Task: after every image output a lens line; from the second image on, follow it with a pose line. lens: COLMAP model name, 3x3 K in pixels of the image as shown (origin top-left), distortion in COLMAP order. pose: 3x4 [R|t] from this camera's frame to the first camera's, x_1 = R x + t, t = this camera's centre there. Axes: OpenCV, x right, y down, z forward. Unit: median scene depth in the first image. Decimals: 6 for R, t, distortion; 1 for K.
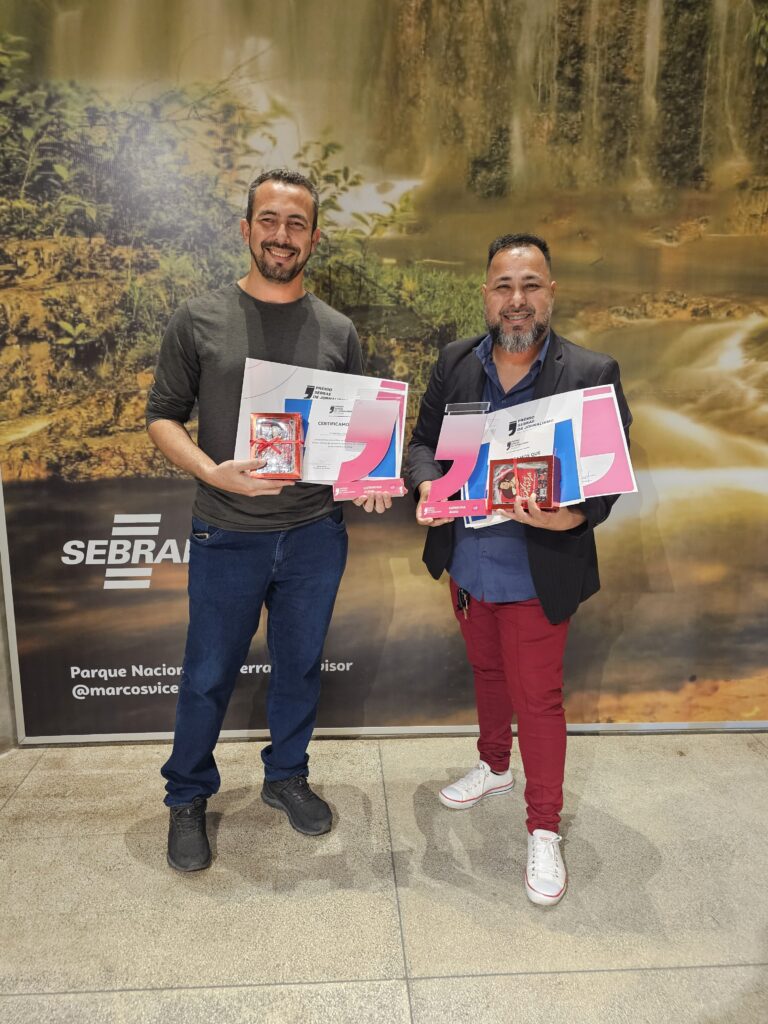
lens RADIAL K [[788.0, 0, 370.4], [0, 788.0, 518.6], [0, 0, 1]] dist [0.022748, -0.034280]
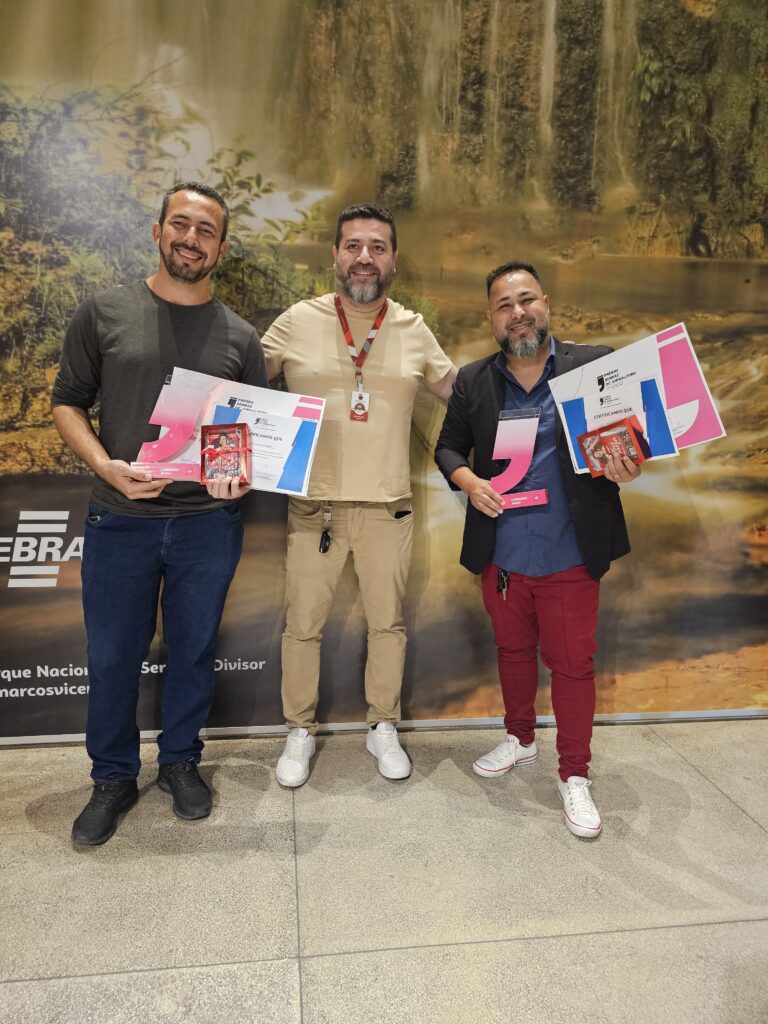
lens RADIAL K [[788.0, 0, 391.2], [0, 788.0, 515.1], [0, 0, 1]] dist [0.022748, -0.034280]
pose [[0.994966, 0.006856, 0.099976, 0.040668], [-0.003903, 0.999551, -0.029707, 0.029080], [-0.100134, 0.029167, 0.994546, -0.029914]]
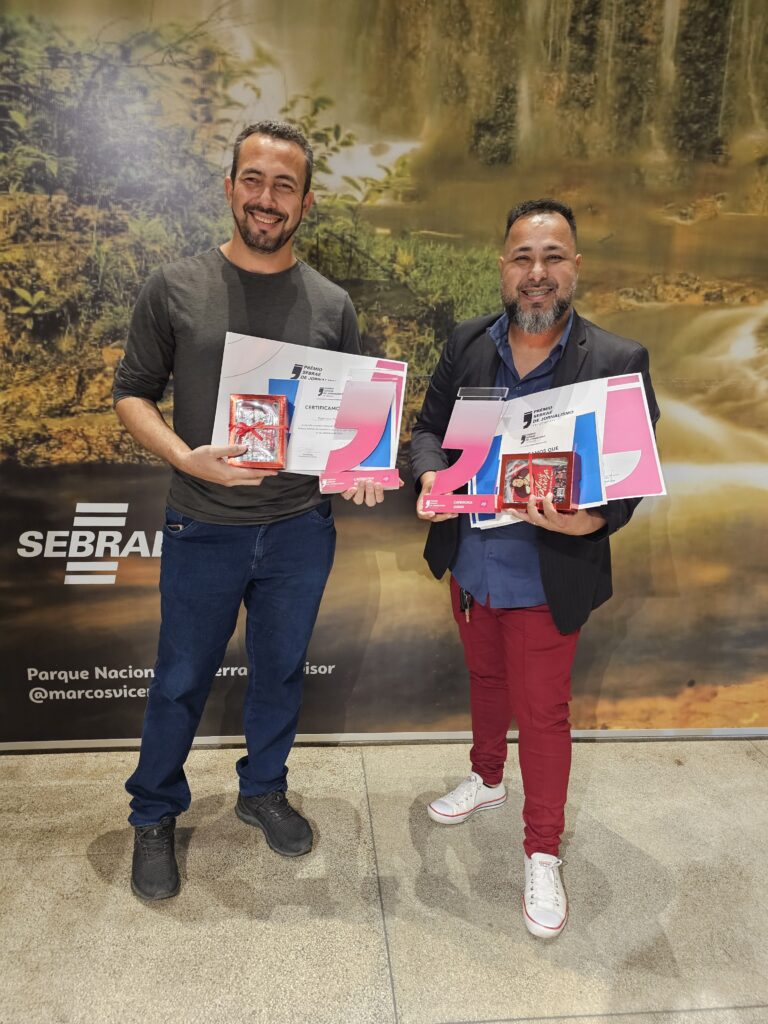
lens RADIAL K [[788.0, 0, 375.8], [0, 788.0, 521.5], [0, 0, 1]] dist [0.022748, -0.034280]
pose [[0.999056, 0.014465, 0.040965, -0.017095], [-0.015438, 0.999604, 0.023529, -0.011352], [-0.040608, -0.024139, 0.998884, 0.079278]]
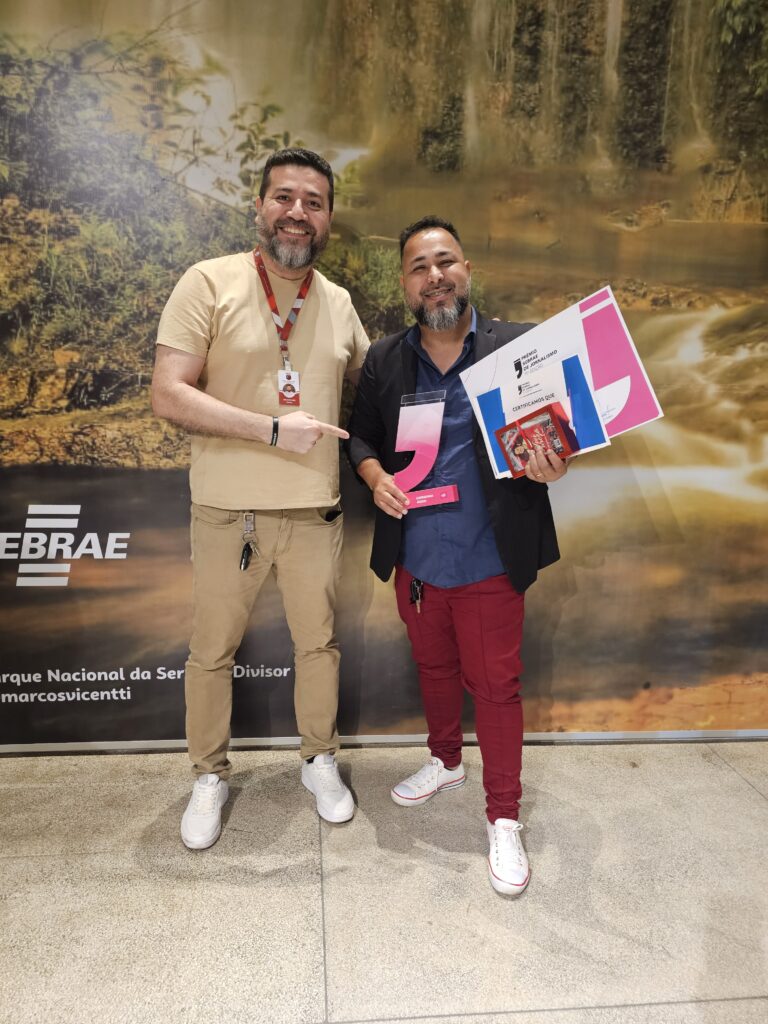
lens RADIAL K [[788.0, 0, 377.0], [0, 788.0, 519.3], [0, 0, 1]] dist [0.022748, -0.034280]
pose [[0.998582, 0.014963, 0.051088, 0.033875], [-0.014991, 0.999888, 0.000153, 0.006002], [-0.051080, -0.000919, 0.998694, 0.071000]]
